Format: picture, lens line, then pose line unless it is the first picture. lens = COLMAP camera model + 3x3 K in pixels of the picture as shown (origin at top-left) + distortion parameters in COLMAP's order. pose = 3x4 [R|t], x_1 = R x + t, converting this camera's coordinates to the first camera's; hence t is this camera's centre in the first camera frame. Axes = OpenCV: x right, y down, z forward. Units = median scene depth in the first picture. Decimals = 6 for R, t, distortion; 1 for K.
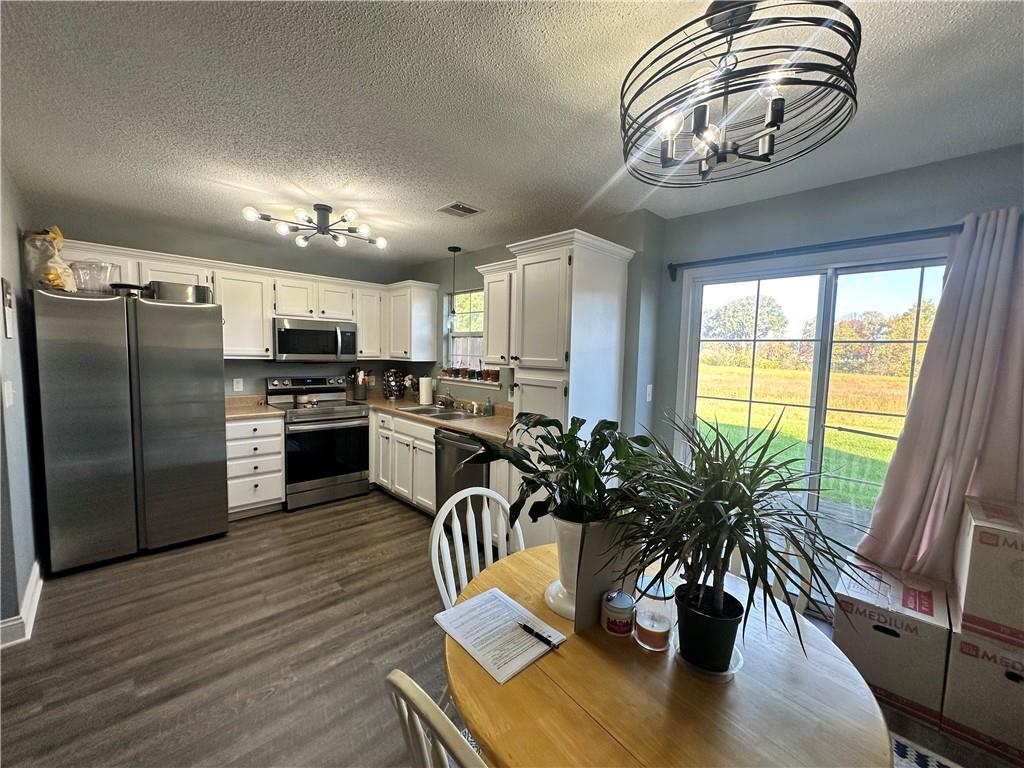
lens RADIAL K [[407.1, 0, 514.1], [0, 407.1, 384.0], [0, 0, 1]] dist [0.001041, -0.000419]
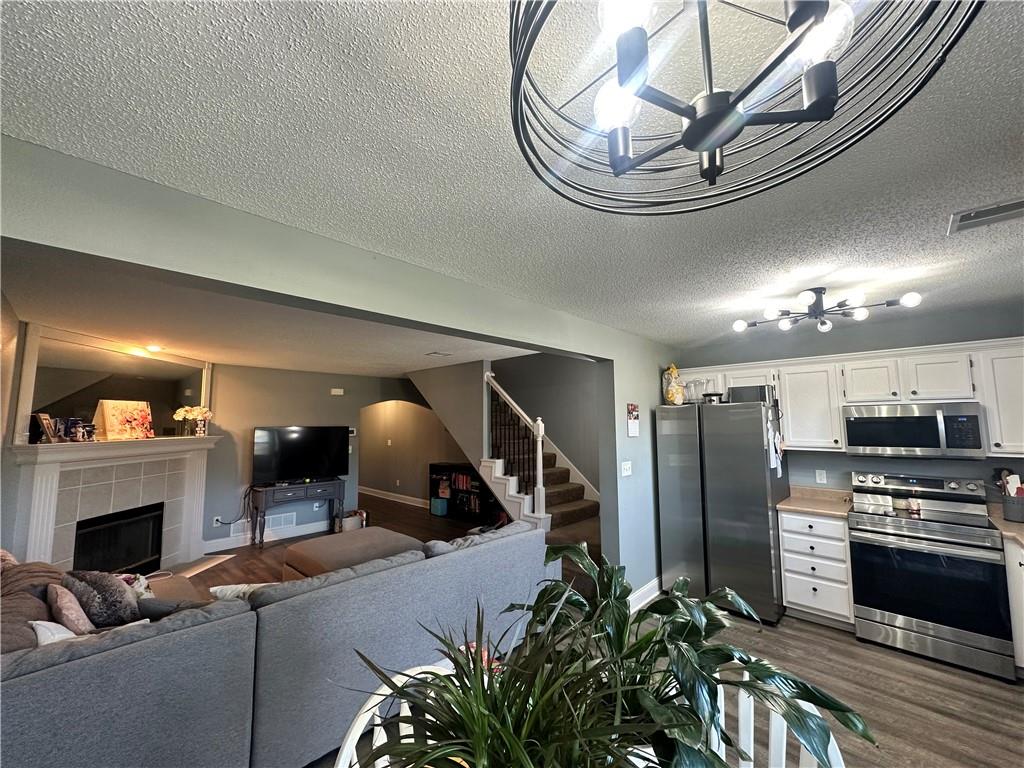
lens RADIAL K [[407.1, 0, 513.2], [0, 407.1, 382.8], [0, 0, 1]] dist [0.001041, -0.000419]
pose [[0.026658, -0.121100, -0.992282, 0.327453], [-0.068916, 0.990051, -0.122679, -0.054978], [0.997266, 0.071654, 0.018048, 0.260861]]
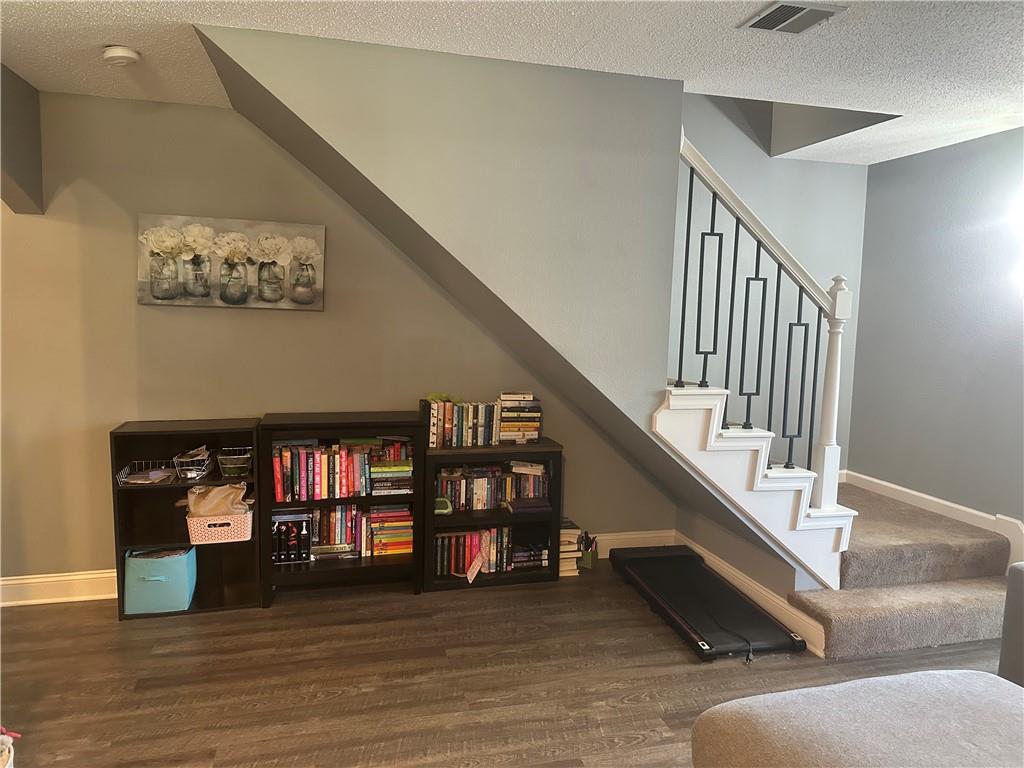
lens RADIAL K [[709.2, 0, 517.7], [0, 709.2, 385.6], [0, 0, 1]] dist [0.010531, -0.010270]
pose [[0.868963, 0.040882, -0.493186, -0.920453], [-0.041118, 0.999100, 0.010372, 0.040157], [0.493167, 0.011266, 0.869862, -0.665870]]
